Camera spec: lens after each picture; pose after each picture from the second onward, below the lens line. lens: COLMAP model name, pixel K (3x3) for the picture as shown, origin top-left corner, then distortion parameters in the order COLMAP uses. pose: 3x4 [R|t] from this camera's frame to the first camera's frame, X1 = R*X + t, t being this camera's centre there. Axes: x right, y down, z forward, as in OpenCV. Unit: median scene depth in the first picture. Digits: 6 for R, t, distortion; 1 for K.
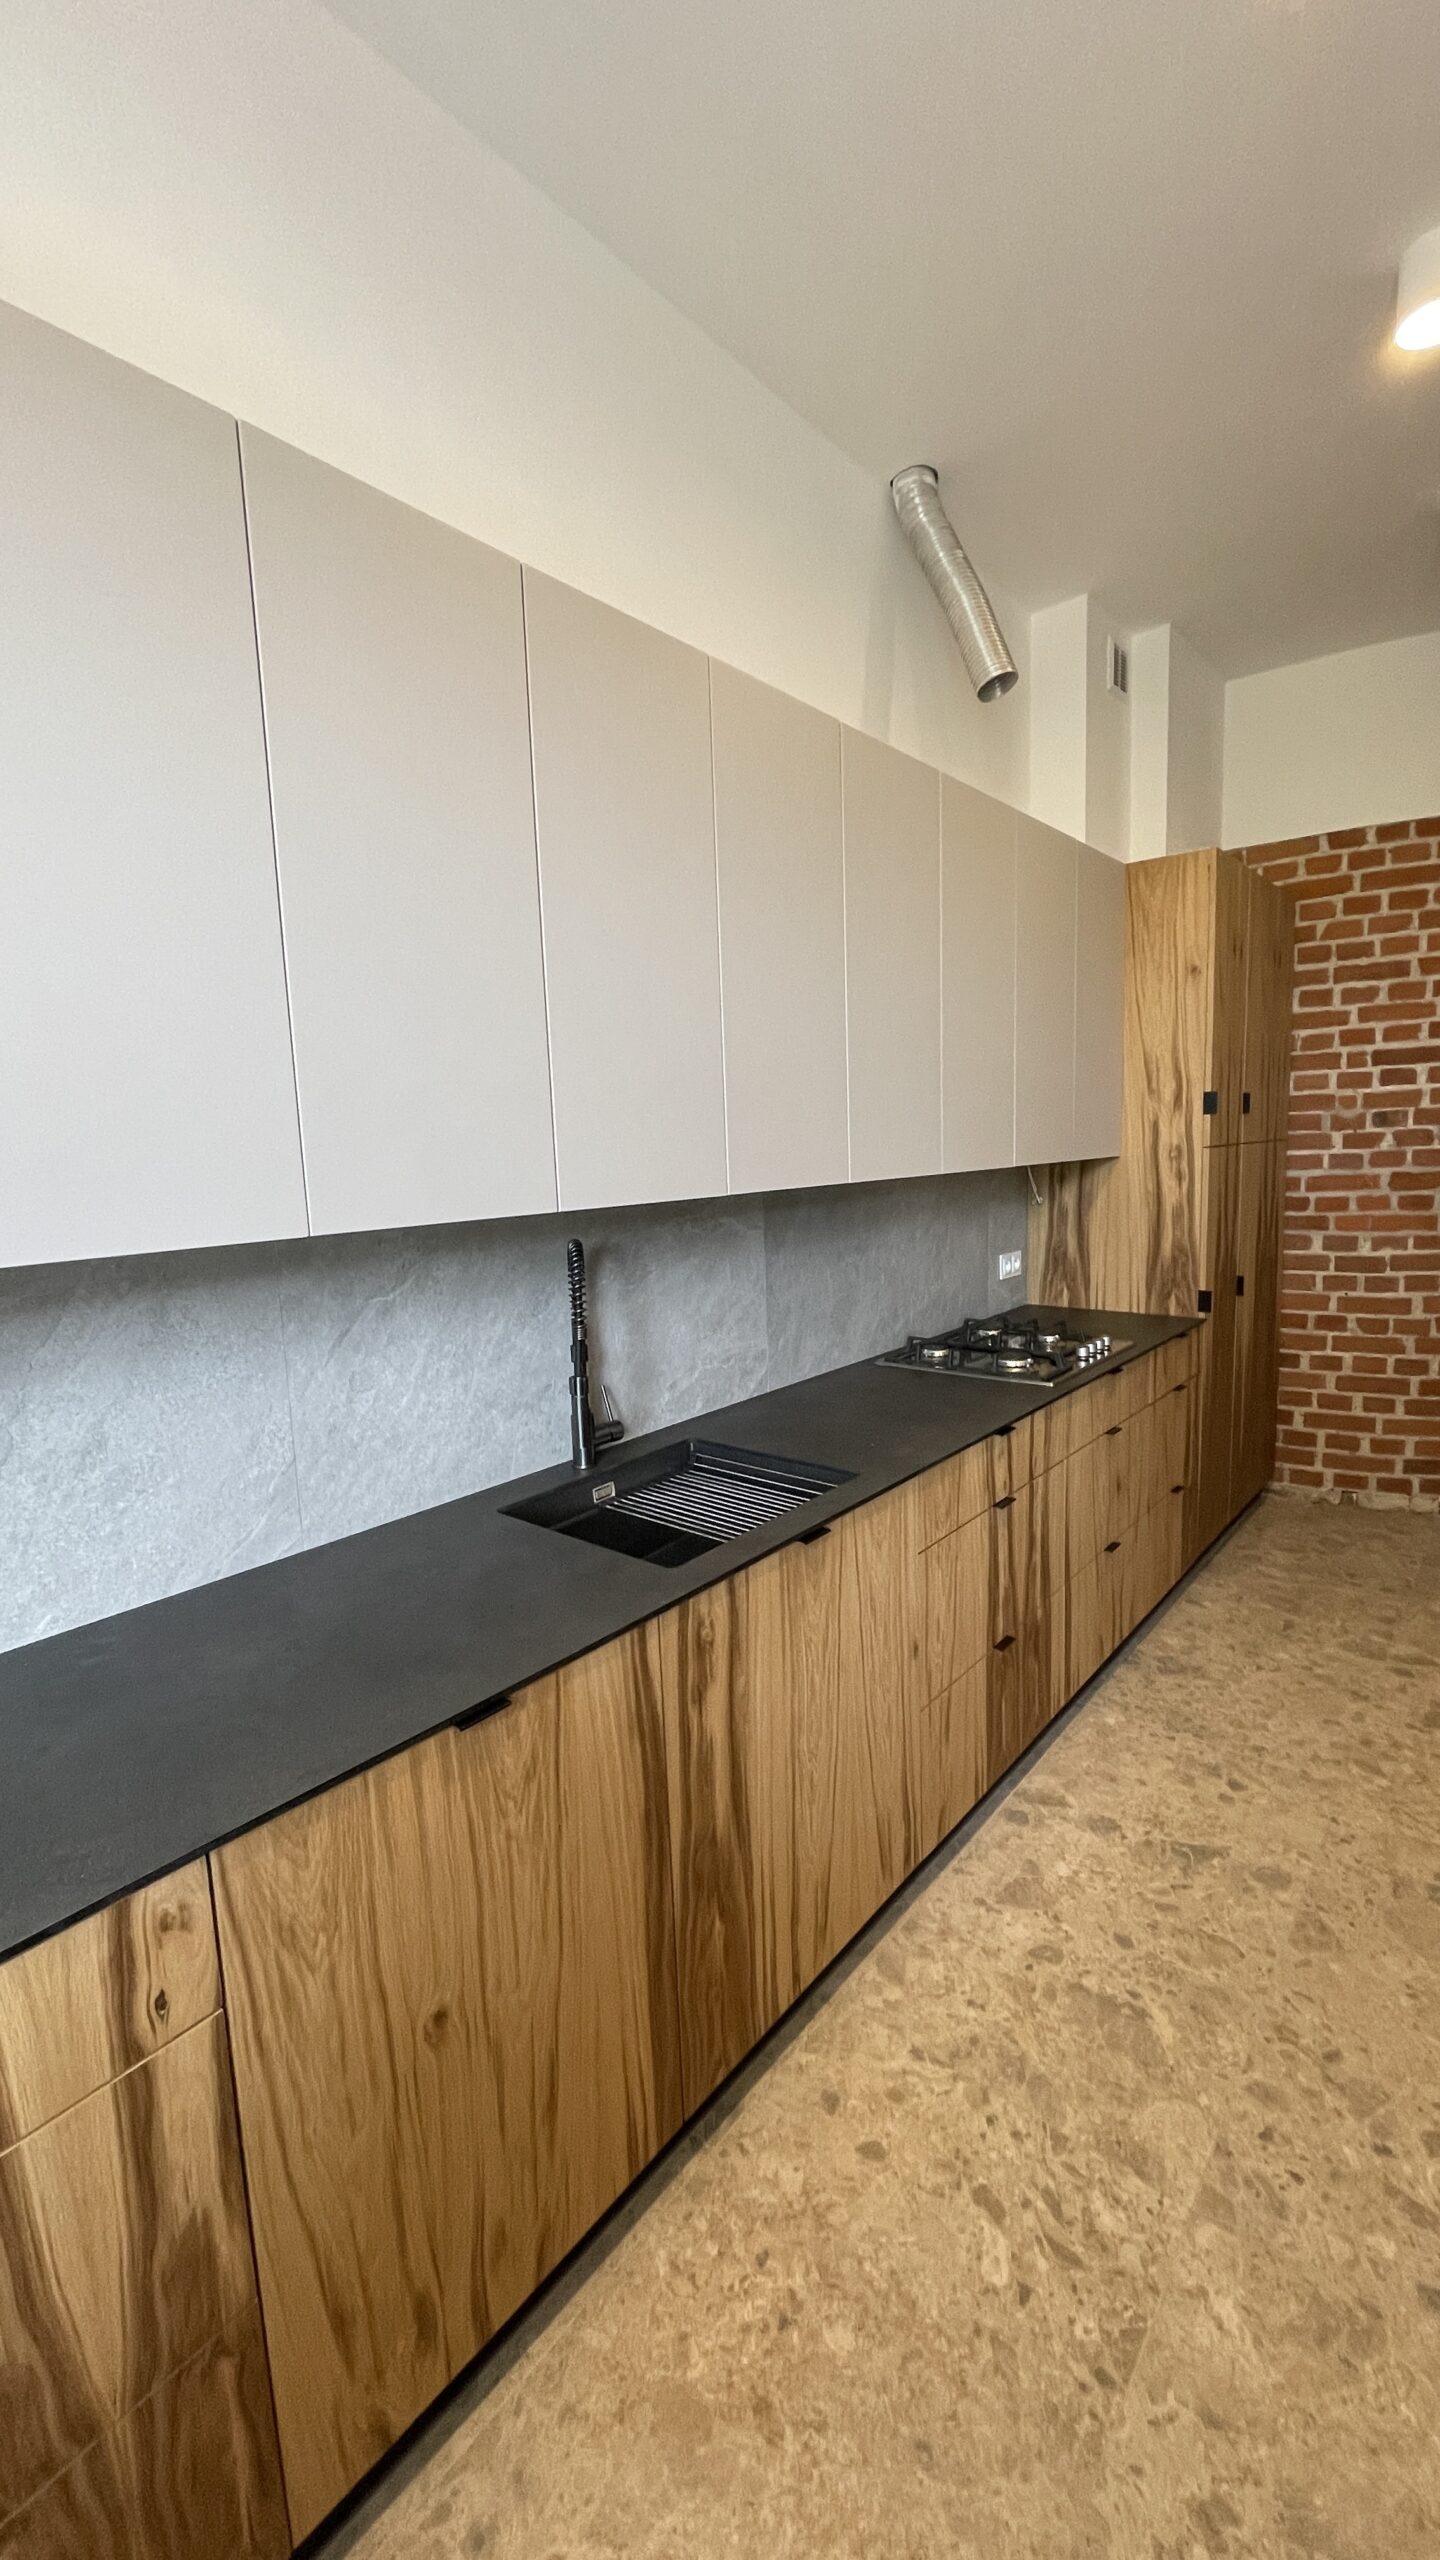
lens RADIAL K [[1034.3, 0, 756.1], [0, 1034.3, 1268.7], [0, 0, 1]] dist [-0.000559, 0.003357]
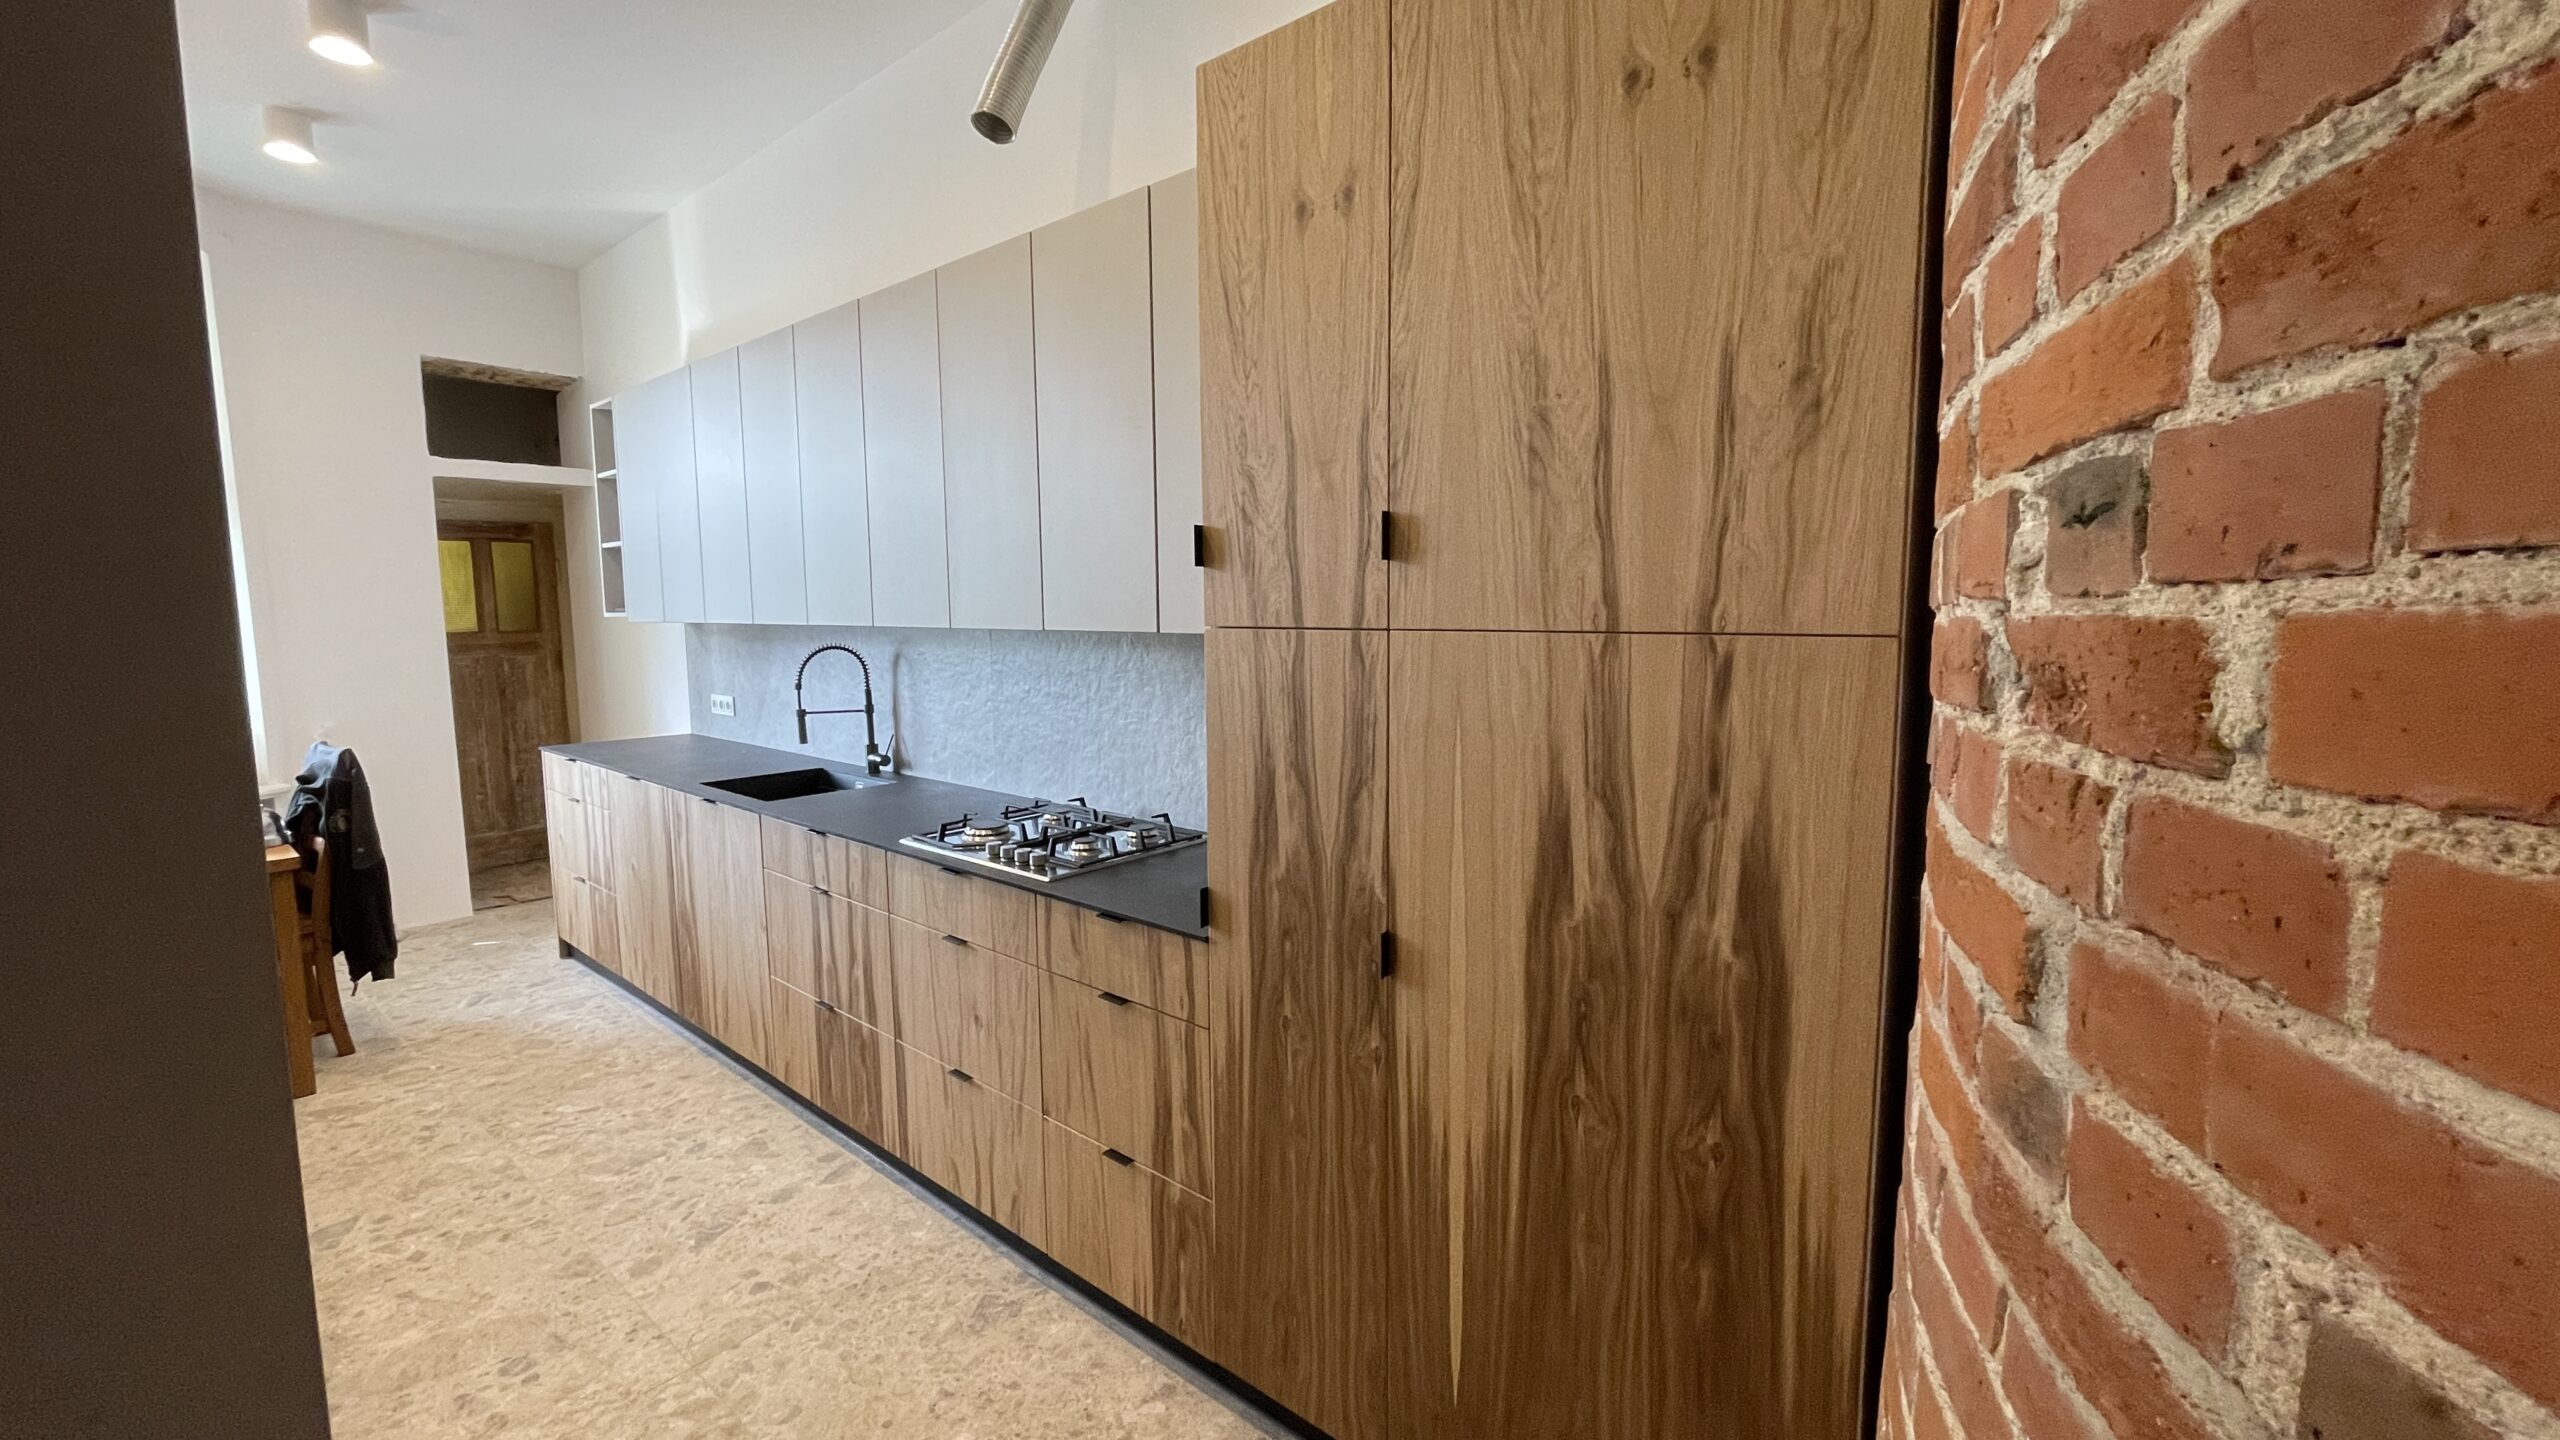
lens RADIAL K [[1034.3, 0, 1262.5], [0, 1034.3, 706.6], [0, 0, 1]] dist [-0.000559, 0.003357]
pose [[-0.031984, 0.134459, -0.990403, 1.168918], [-0.112853, 0.984087, 0.137246, -0.184355], [0.993097, 0.116160, -0.016301, 1.251098]]
